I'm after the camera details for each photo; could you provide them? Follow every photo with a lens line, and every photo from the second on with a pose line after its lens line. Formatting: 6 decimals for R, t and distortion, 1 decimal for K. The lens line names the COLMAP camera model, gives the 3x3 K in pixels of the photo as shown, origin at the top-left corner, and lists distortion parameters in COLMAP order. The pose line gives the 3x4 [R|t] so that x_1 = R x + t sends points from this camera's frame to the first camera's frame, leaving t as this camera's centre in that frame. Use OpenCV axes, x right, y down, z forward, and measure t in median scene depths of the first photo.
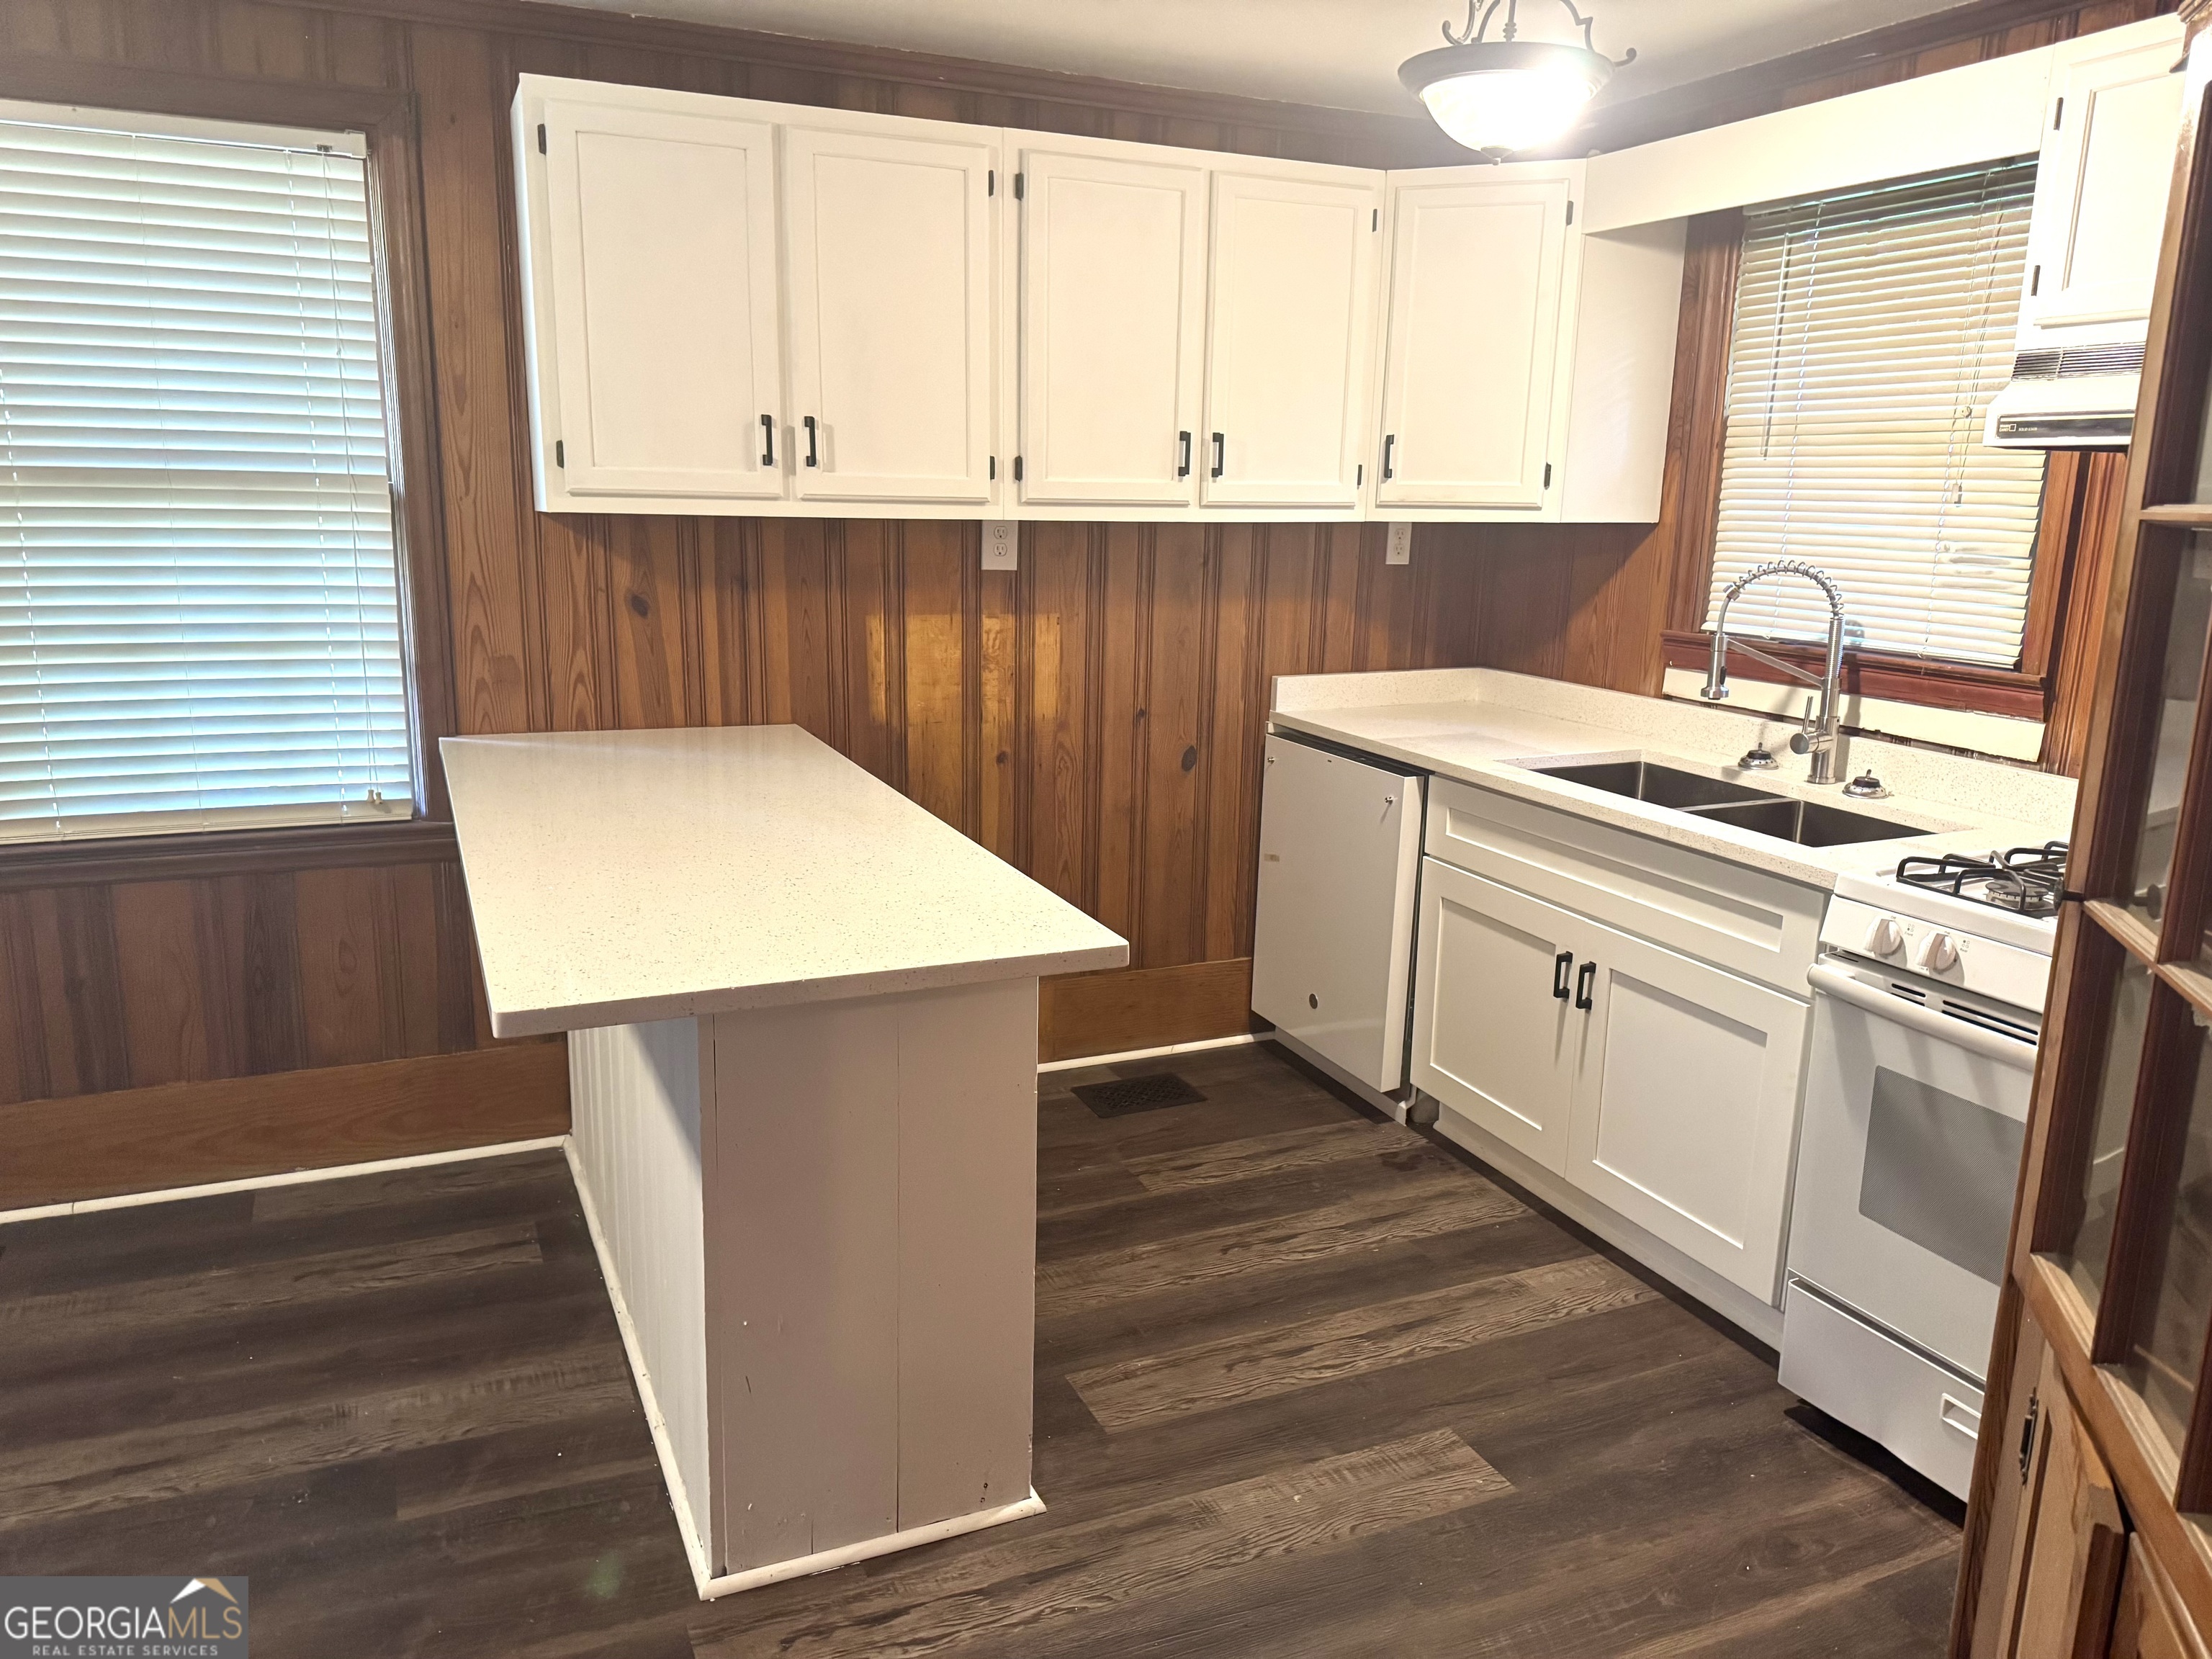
lens RADIAL K [[1569.1, 0, 956.5], [0, 1569.1, 851.2], [0, 0, 1]] dist [0.106756, -0.160022]
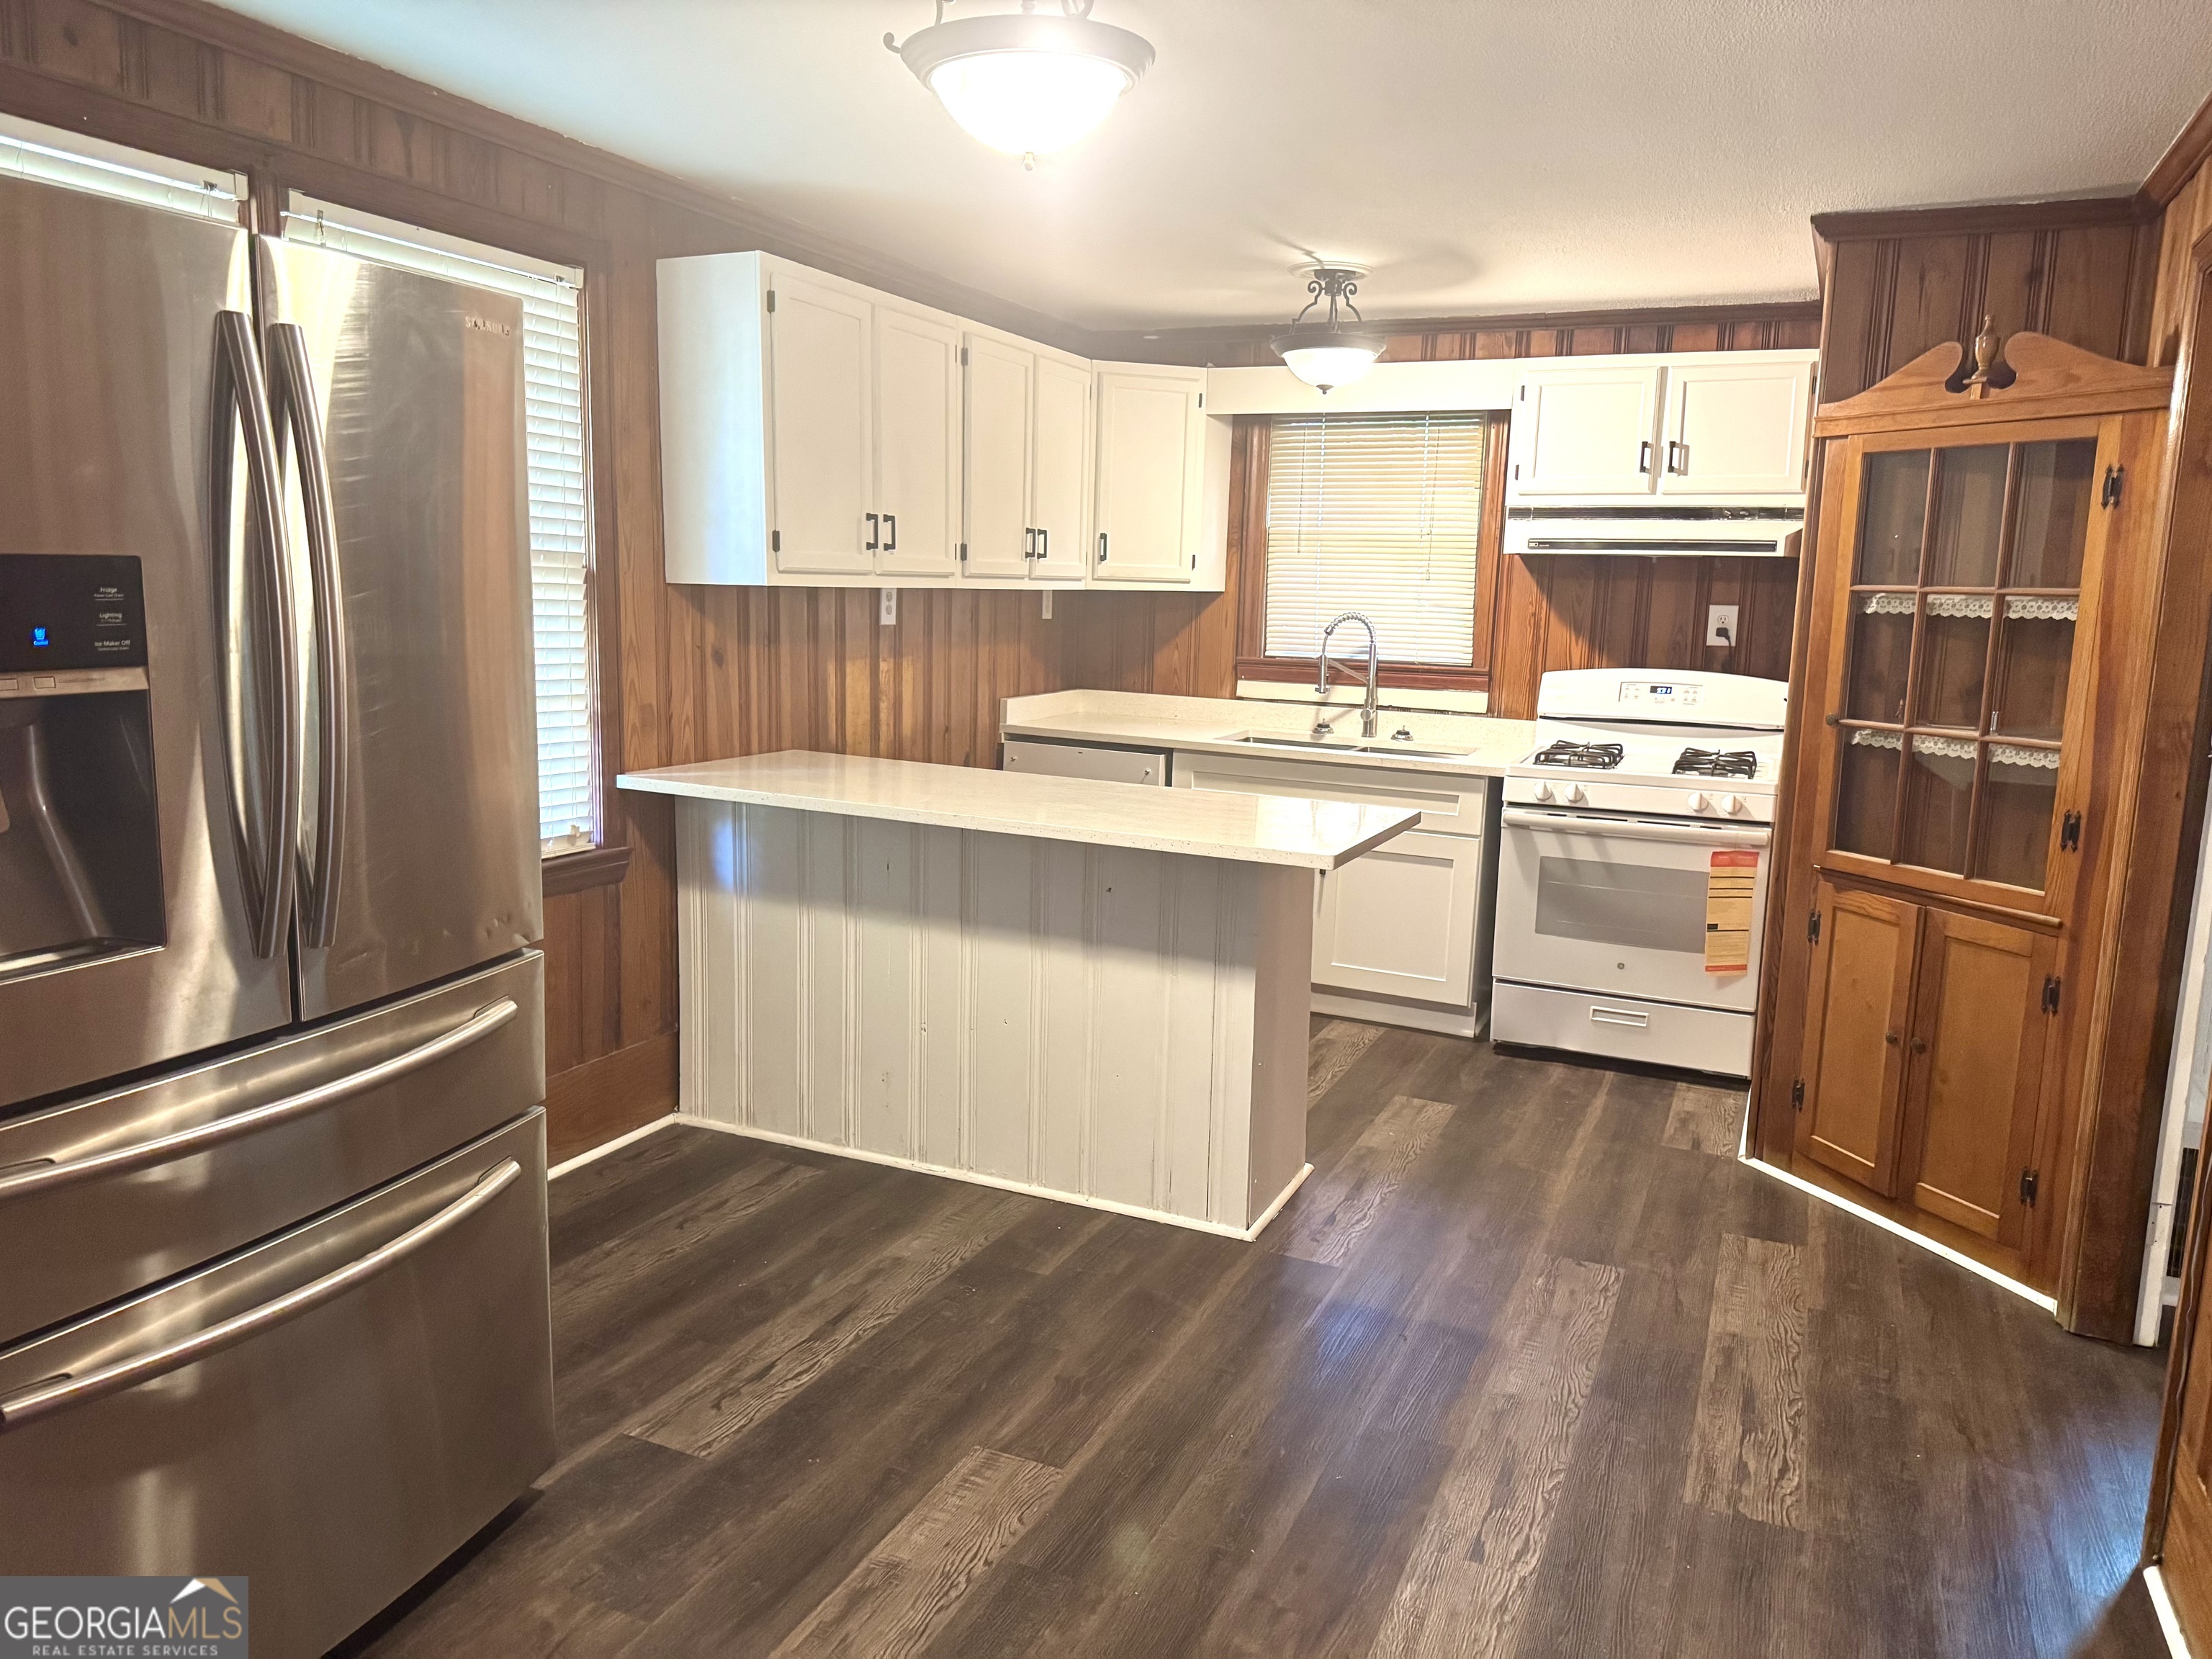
lens RADIAL K [[1541.0, 0, 1106.0], [0, 1541.0, 829.5], [0, 0, 1]] dist [0.098405, -0.000826]
pose [[0.747486, -0.105628, 0.655826, -0.795717], [0.135090, 0.990817, 0.005612, 0.009866], [-0.650397, 0.084400, 0.754891, -0.094965]]
